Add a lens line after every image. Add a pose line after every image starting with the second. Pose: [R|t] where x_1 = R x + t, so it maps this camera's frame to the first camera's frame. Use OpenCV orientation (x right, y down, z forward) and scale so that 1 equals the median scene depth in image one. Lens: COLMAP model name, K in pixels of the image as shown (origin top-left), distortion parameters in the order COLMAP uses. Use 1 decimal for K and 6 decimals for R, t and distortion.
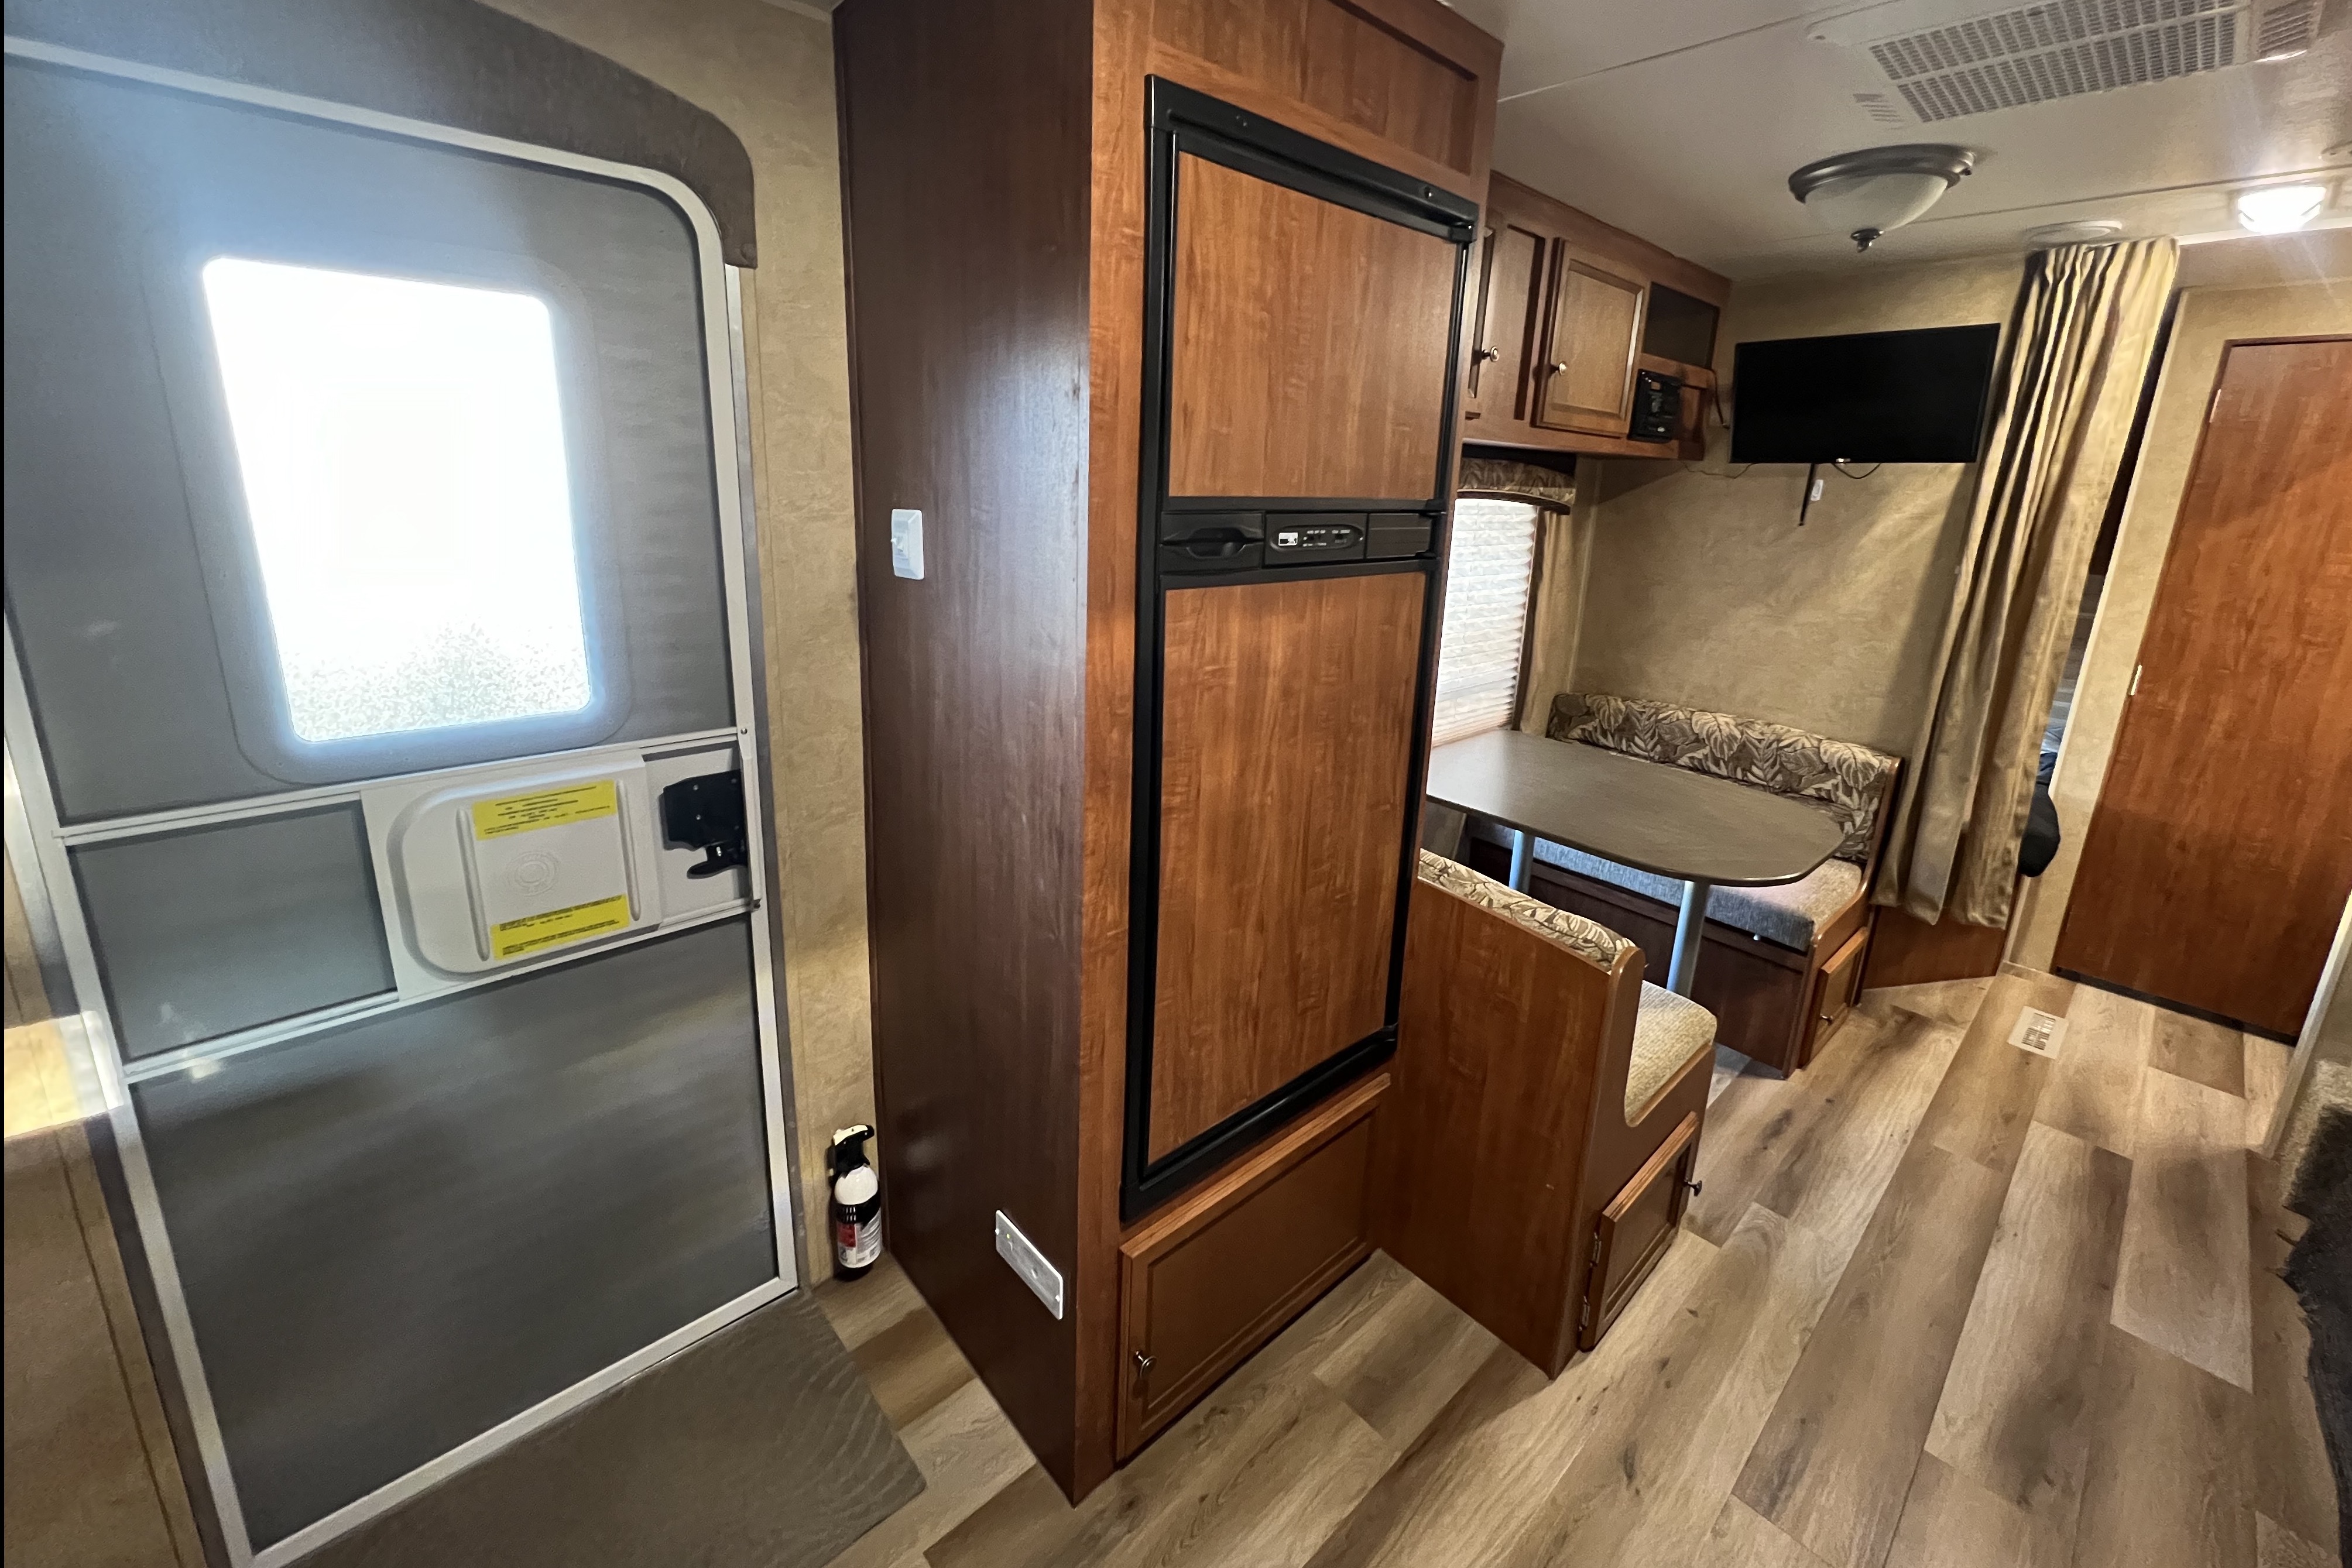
lens RADIAL K [[938.0, 0, 1187.6], [0, 938.0, 705.4], [0, 0, 1]] dist [-0.001567, 0.000838]
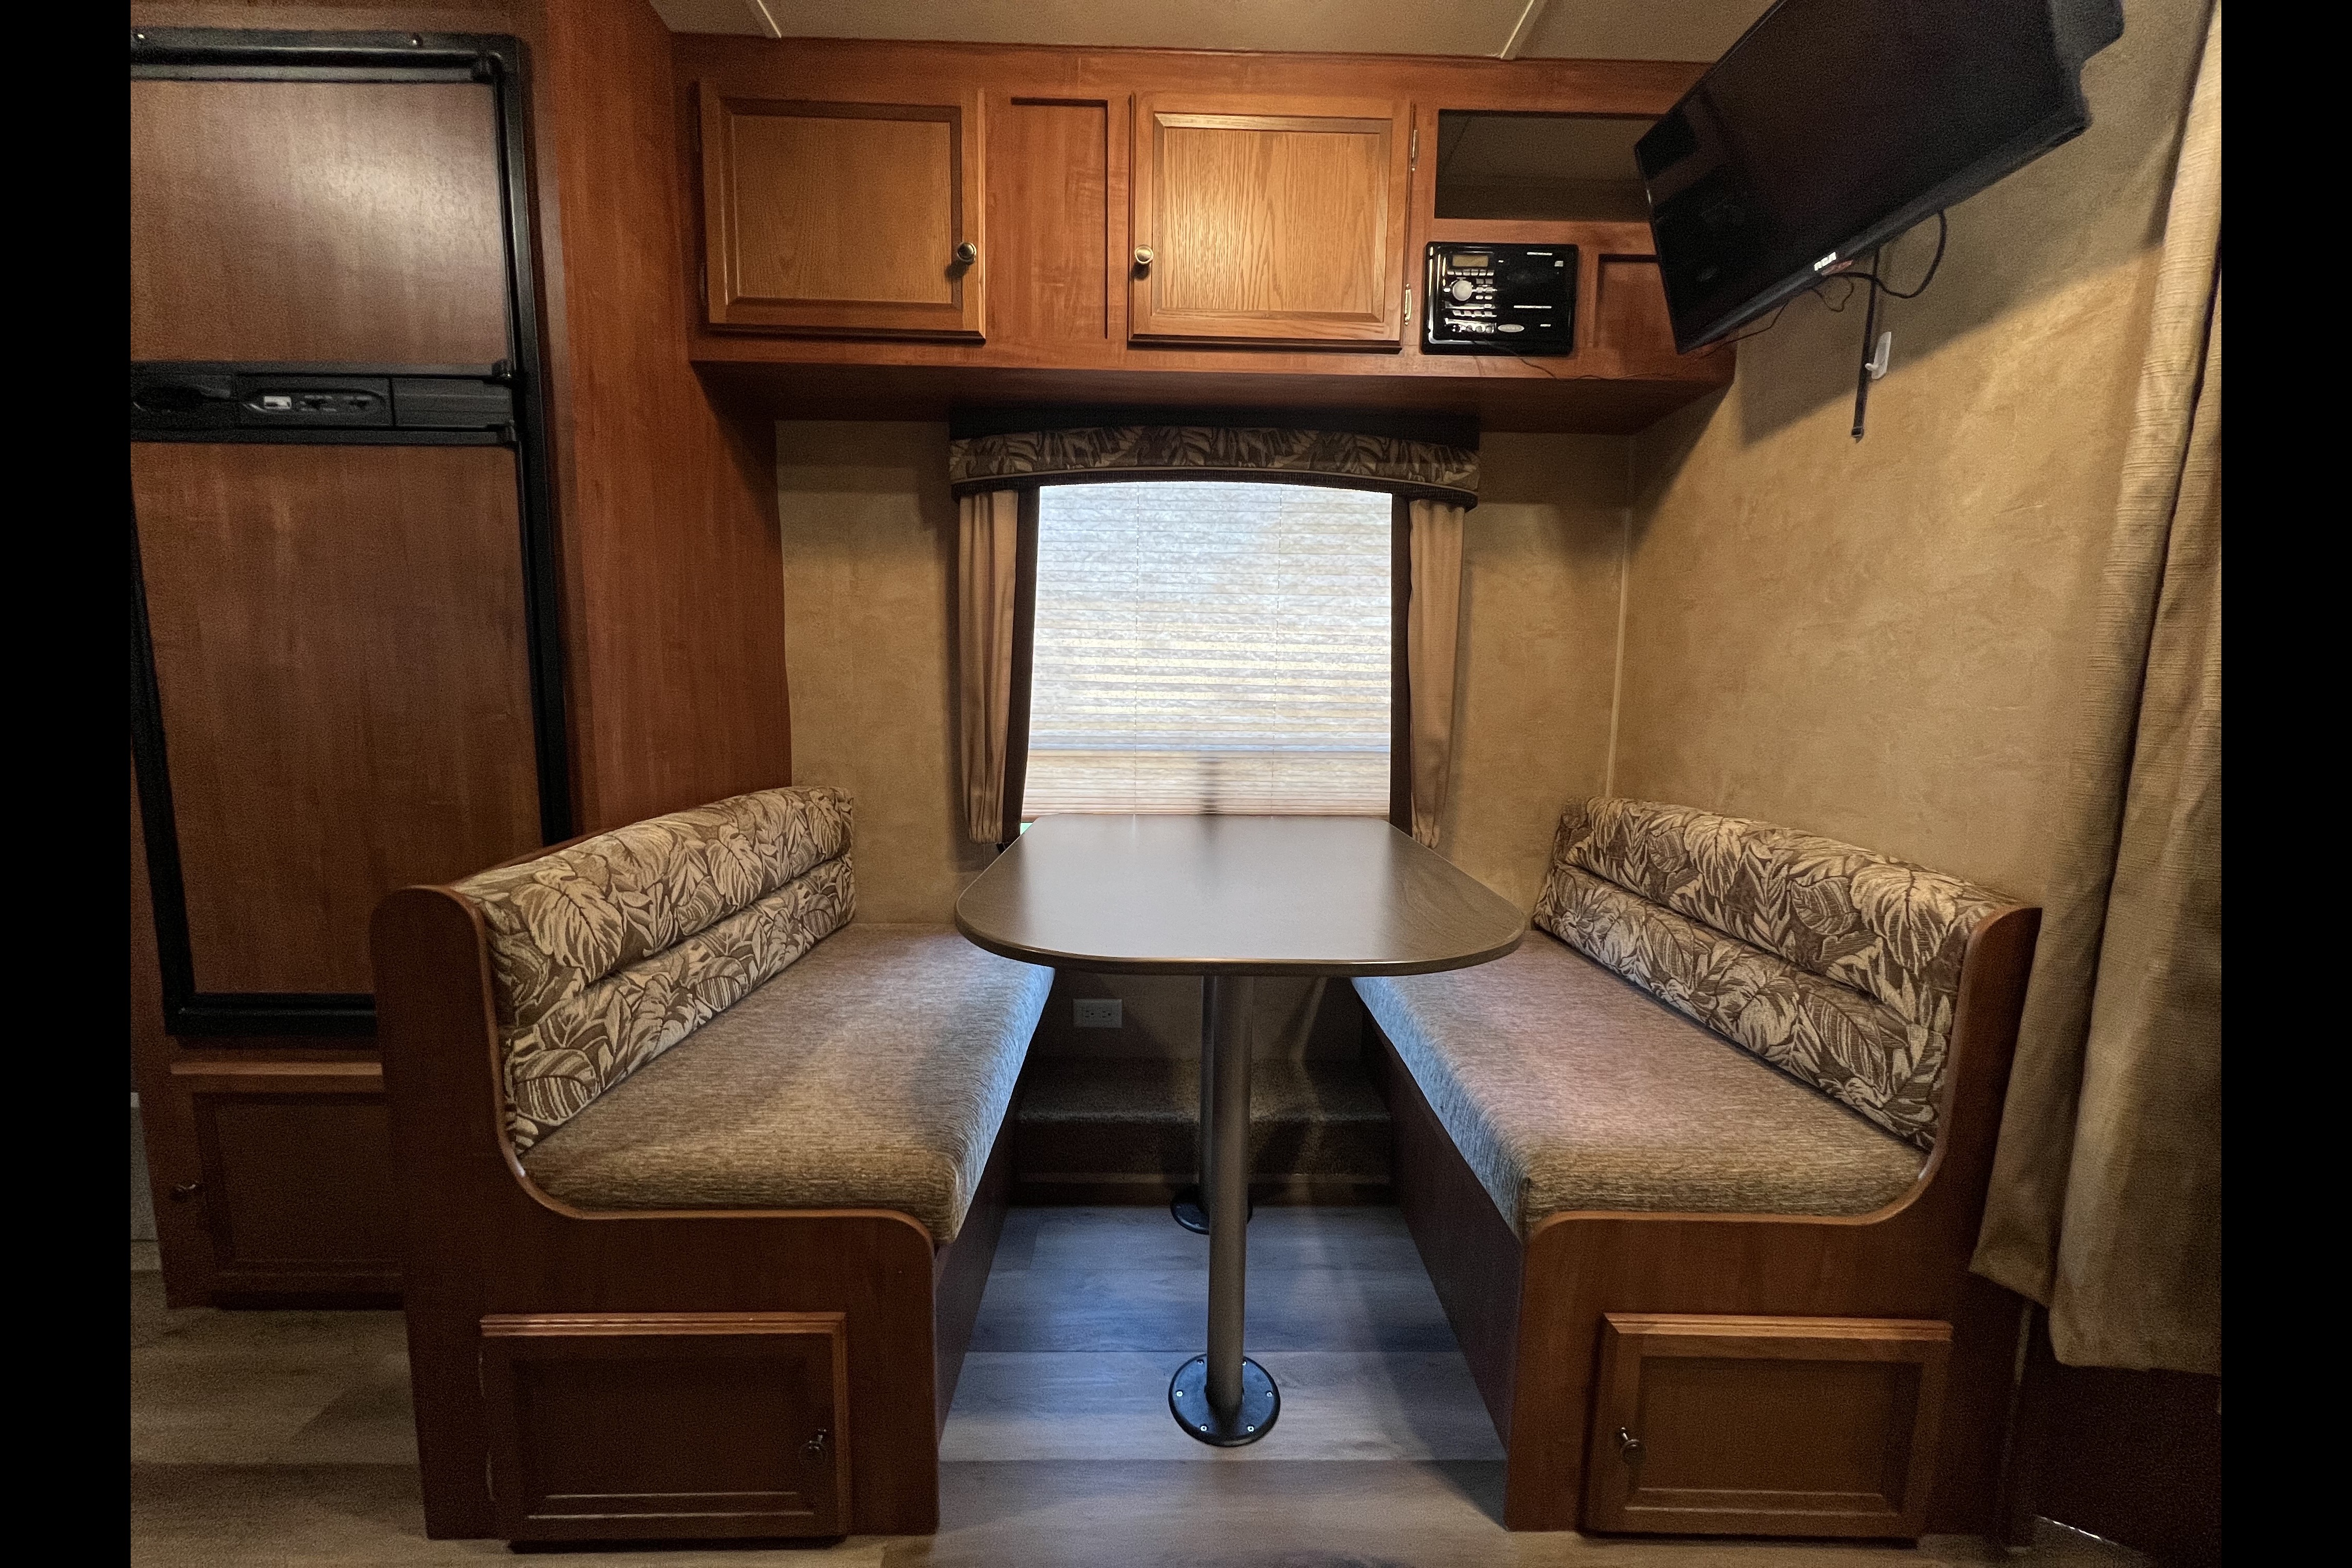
lens RADIAL K [[832.3, 0, 1179.3], [0, 832.3, 787.7], [0, 0, 1]] dist [-0.002664, -0.000034]
pose [[0.750258, 0.052342, -0.659071, 0.748766], [-0.143669, 0.985948, -0.085244, 0.091124], [0.645347, 0.158643, 0.747235, 0.509636]]
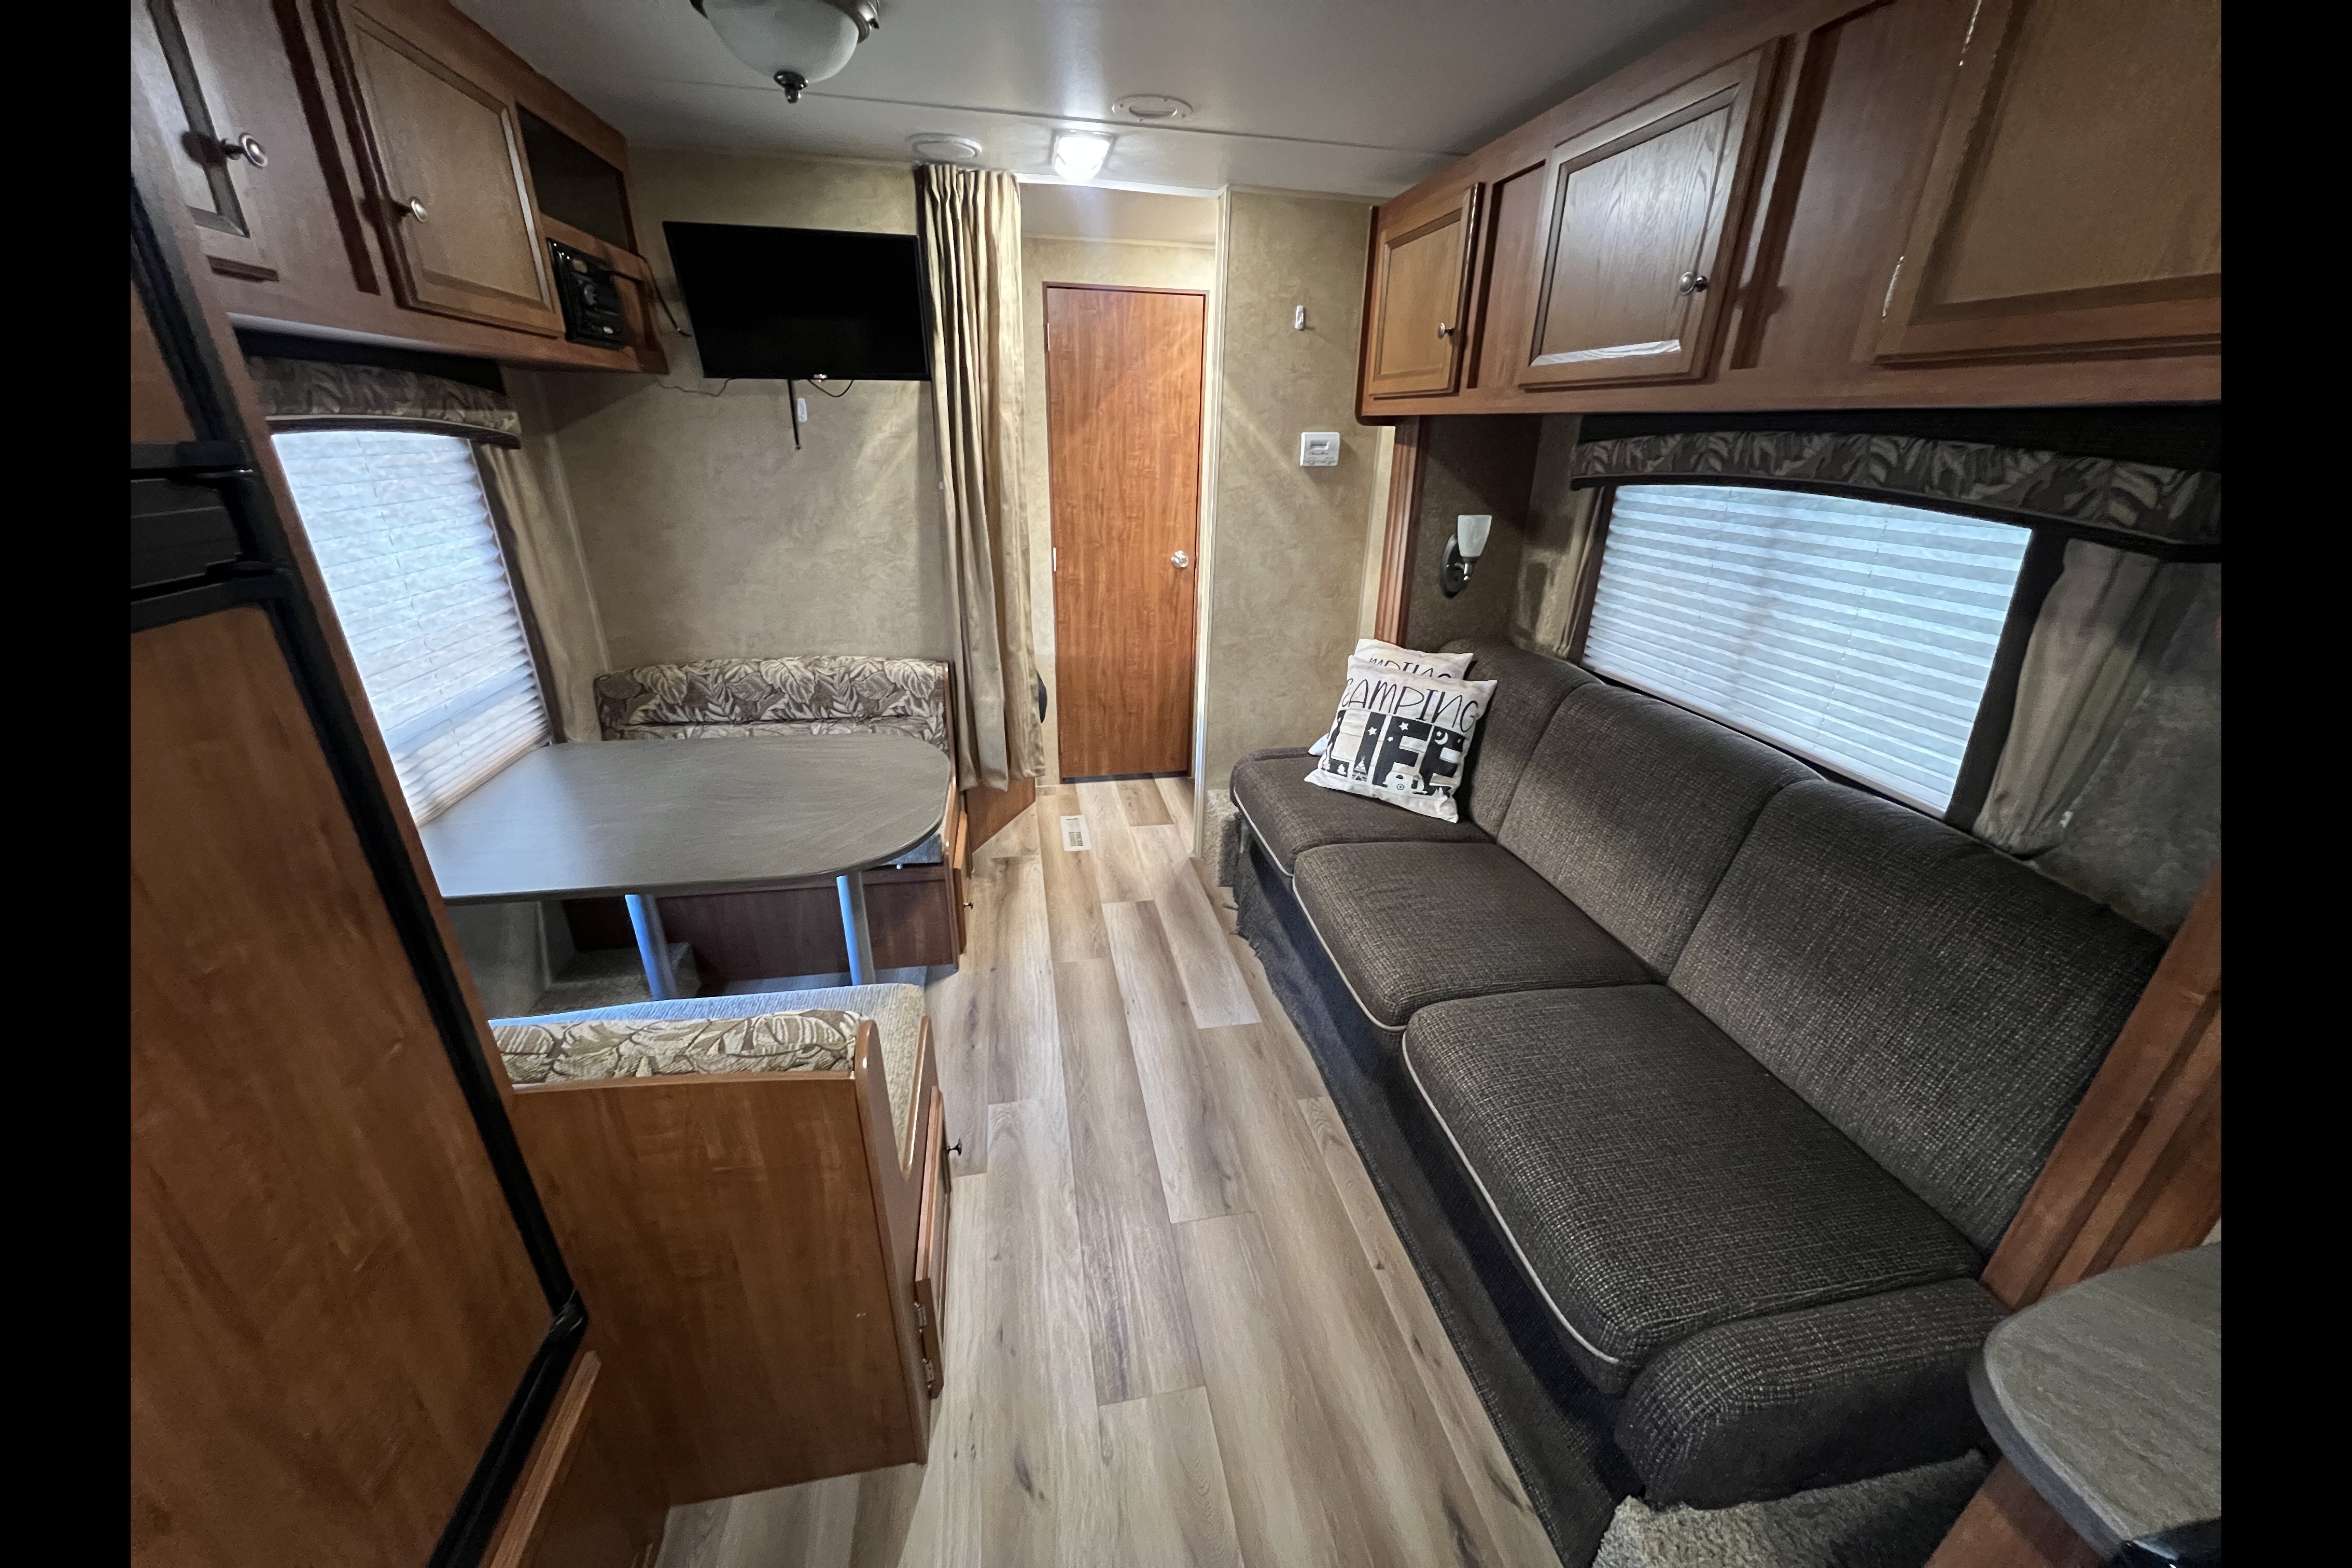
lens RADIAL K [[832.3, 0, 1172.2], [0, 832.3, 782.7], [0, 0, 1]] dist [-0.002664, -0.000034]
pose [[0.523935, -0.357052, 0.773308, 0.081282], [0.200072, 0.934084, 0.295732, -0.052457], [-0.827927, -0.000228, 0.560836, 0.224198]]
